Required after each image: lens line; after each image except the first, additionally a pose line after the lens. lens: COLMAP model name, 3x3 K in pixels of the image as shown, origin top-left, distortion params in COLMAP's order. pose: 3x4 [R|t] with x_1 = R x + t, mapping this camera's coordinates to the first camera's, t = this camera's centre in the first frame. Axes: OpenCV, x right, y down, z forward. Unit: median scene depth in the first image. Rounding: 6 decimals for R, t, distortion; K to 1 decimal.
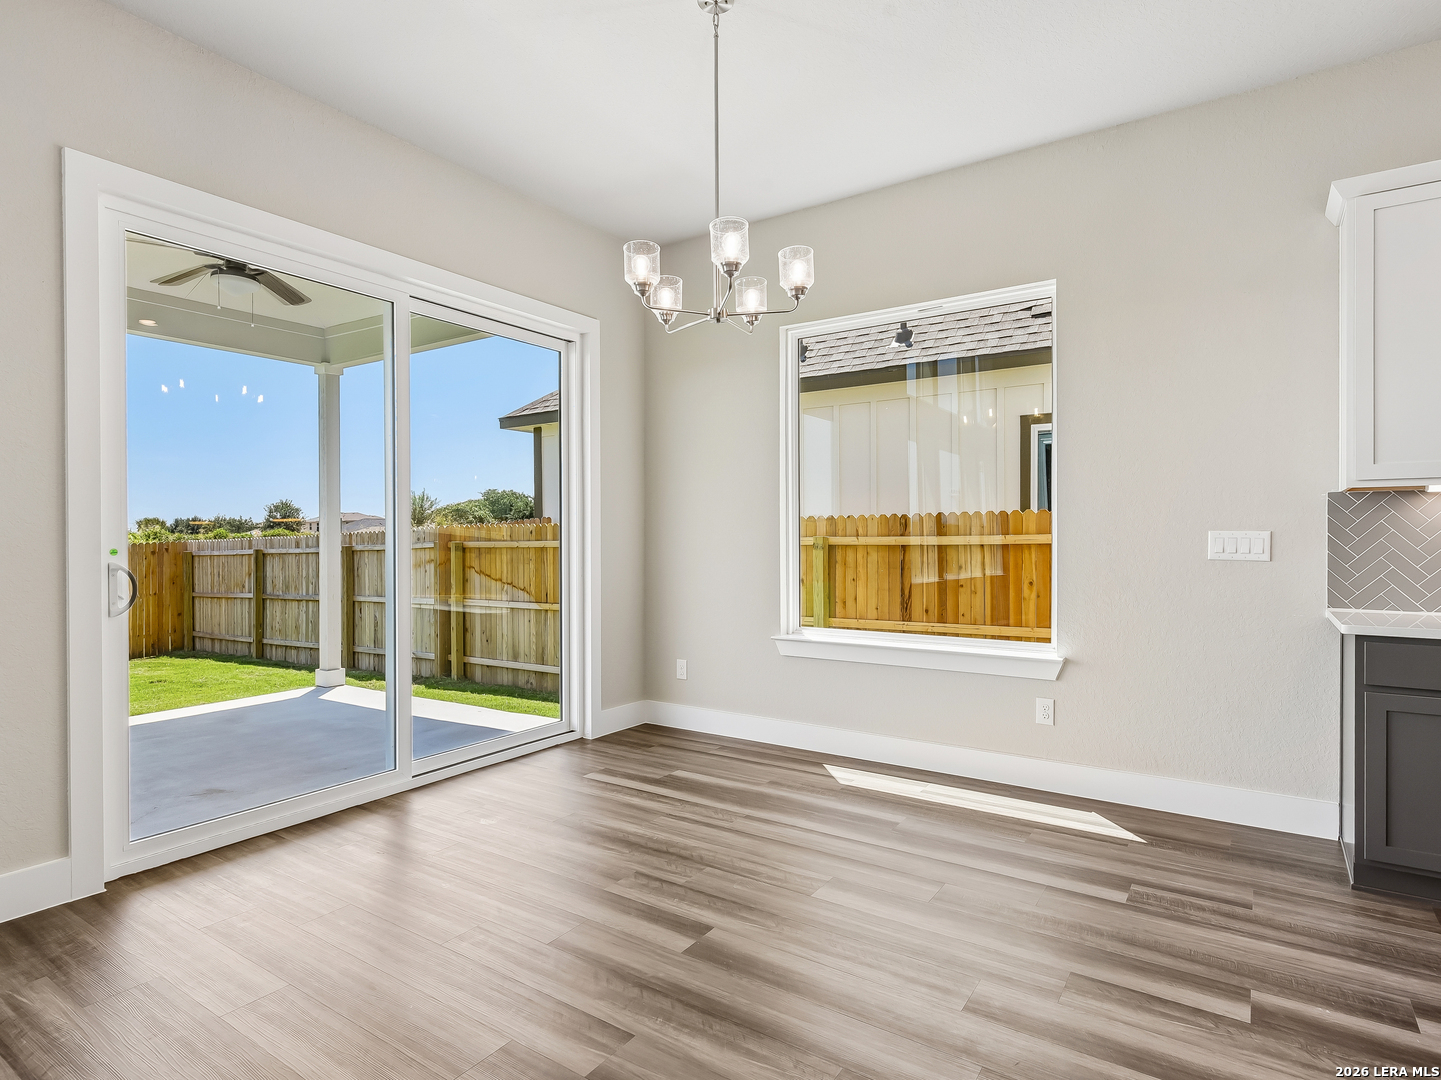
lens RADIAL K [[788.5, 0, 680.9], [0, 788.5, 540.5], [0, 0, 1]] dist [0.002165, -0.006266]
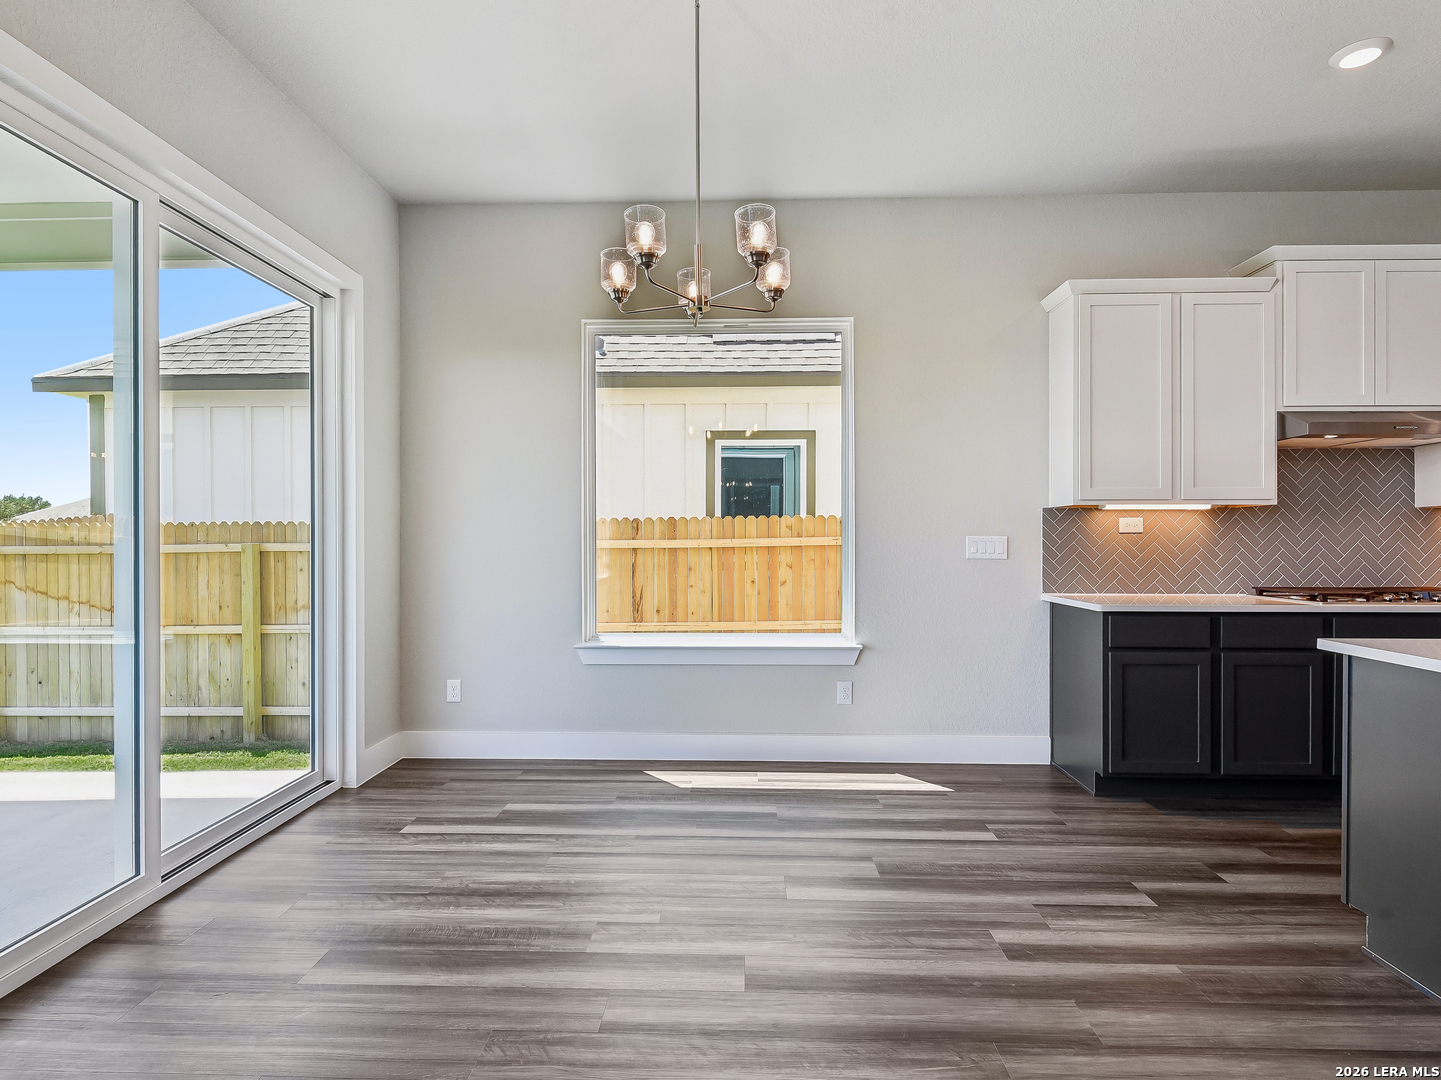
lens RADIAL K [[788.5, 0, 694.9], [0, 788.5, 540.0], [0, 0, 1]] dist [0.002165, -0.006266]
pose [[0.837628, 0.002246, 0.546236, -0.334083], [0.000760, 0.999986, -0.005277, 0.000735], [-0.546240, 0.004835, 0.837615, 0.154858]]
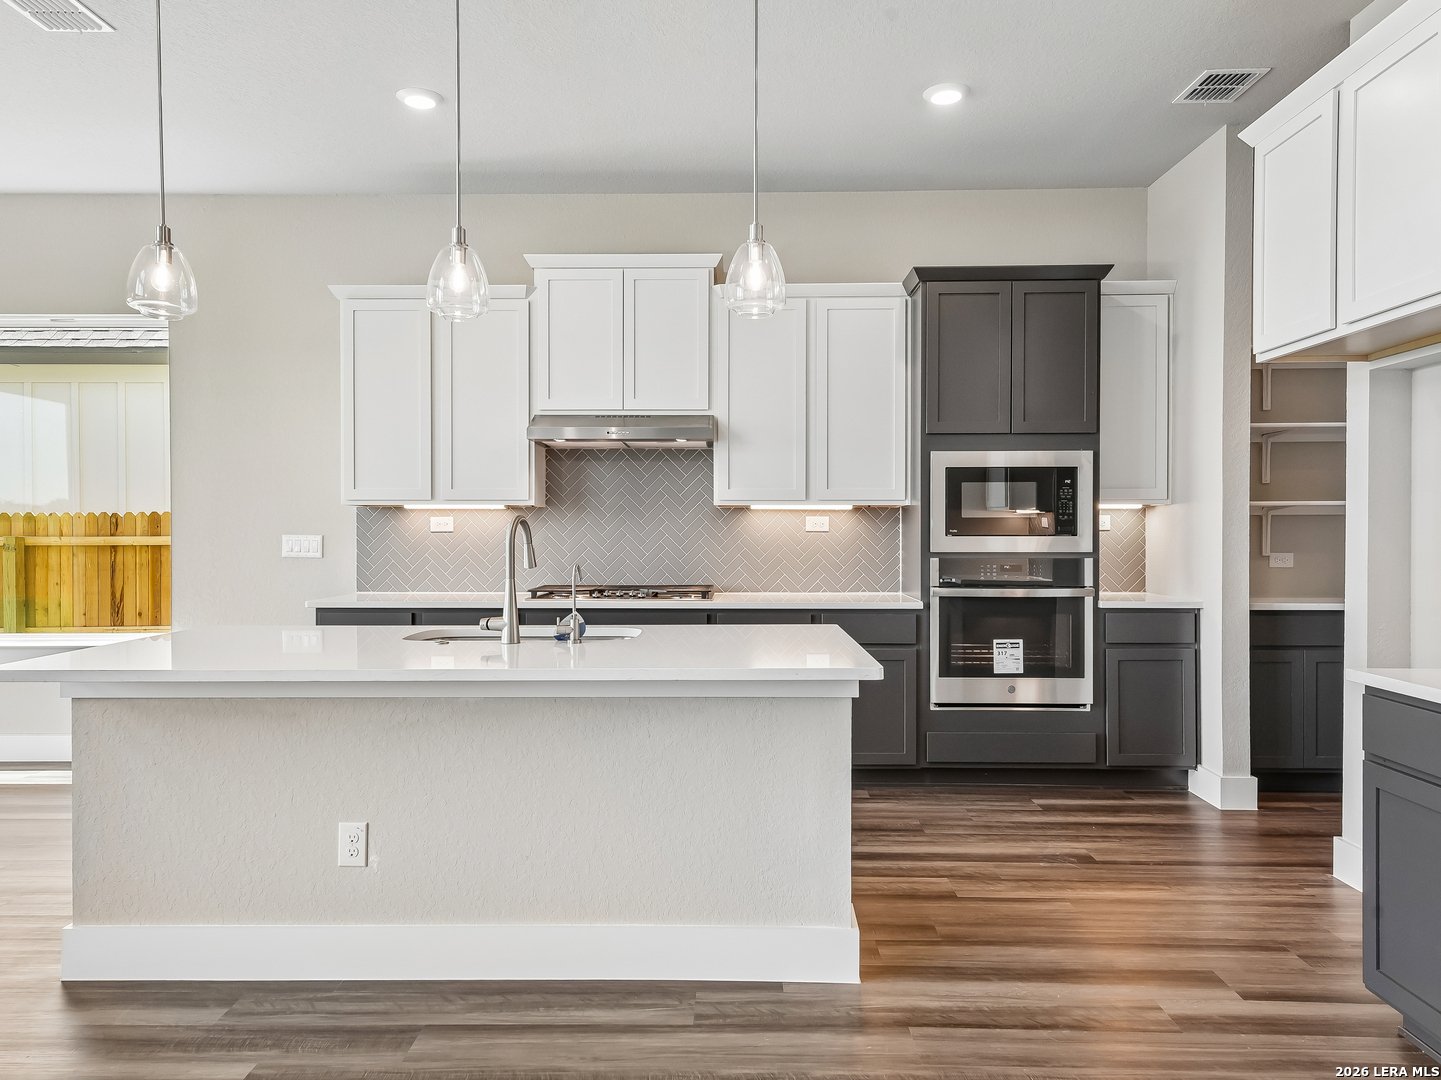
lens RADIAL K [[1023.8, 0, 685.5], [0, 1023.8, 537.8], [0, 0, 1]] dist [0.023876, -0.001472]
pose [[0.824930, 0.000023, 0.565235, 0.233168], [-0.000384, 1.000000, 0.000520, -0.006922], [-0.565235, -0.000646, 0.824930, -0.627953]]
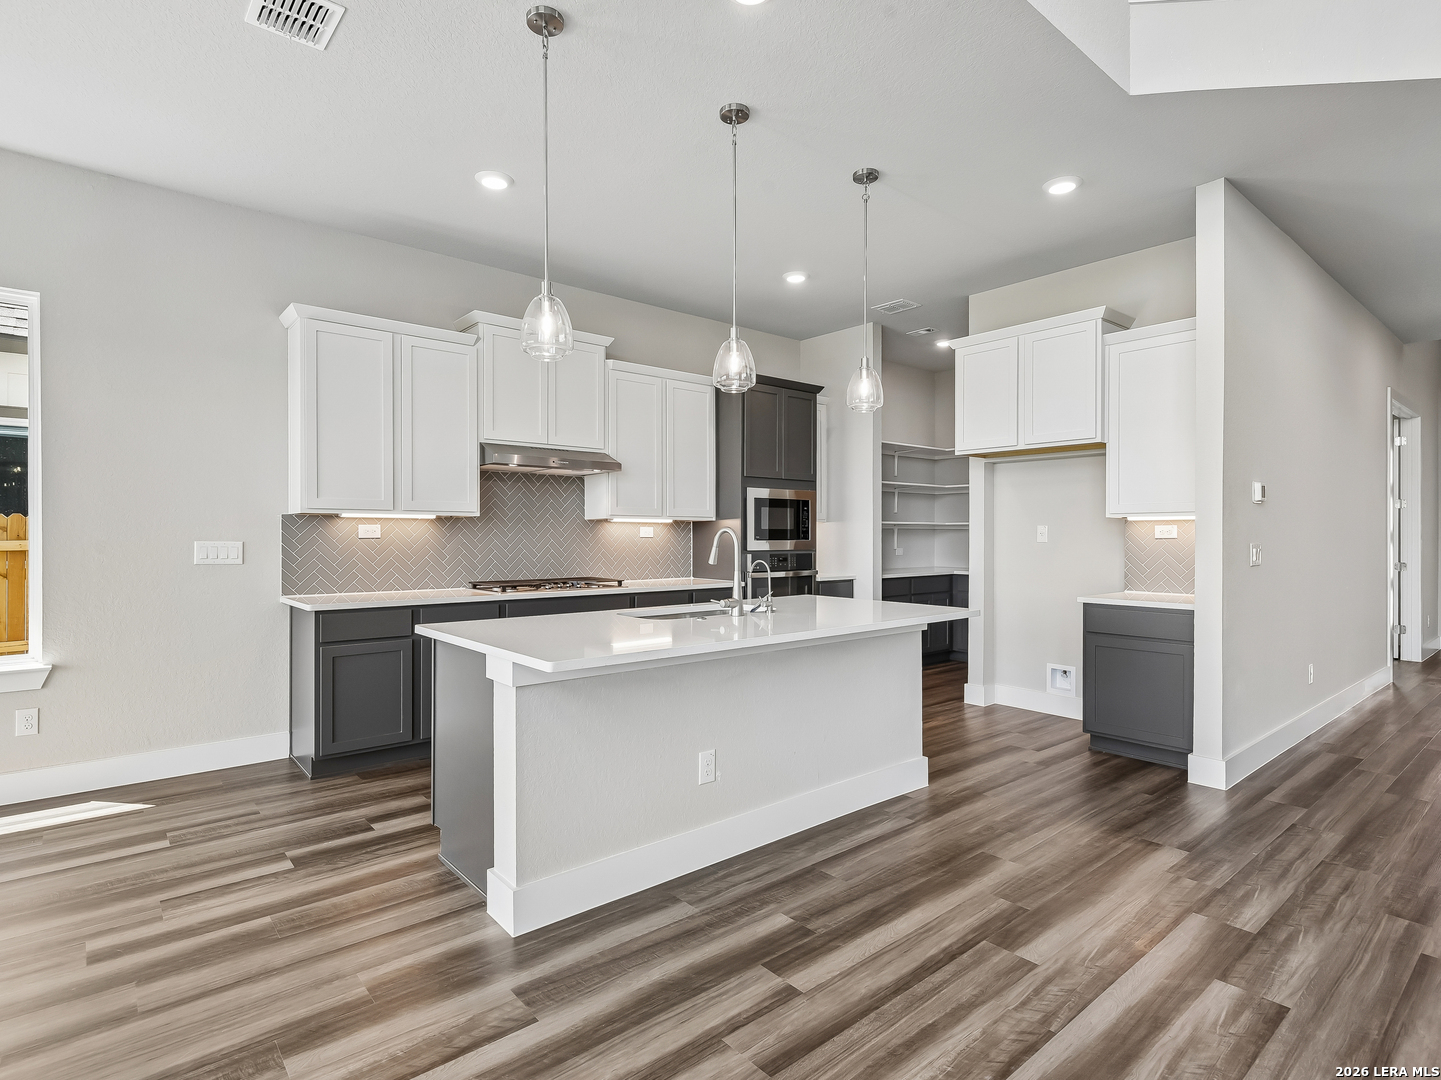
lens RADIAL K [[766.8, 0, 735.1], [0, 766.8, 537.7], [0, 0, 1]] dist [0.014563, -0.005155]
pose [[0.232457, 0.000730, 0.972606, -0.271107], [0.003600, 0.999992, -0.001610, -0.010955], [-0.972600, 0.003875, 0.232453, -0.094212]]
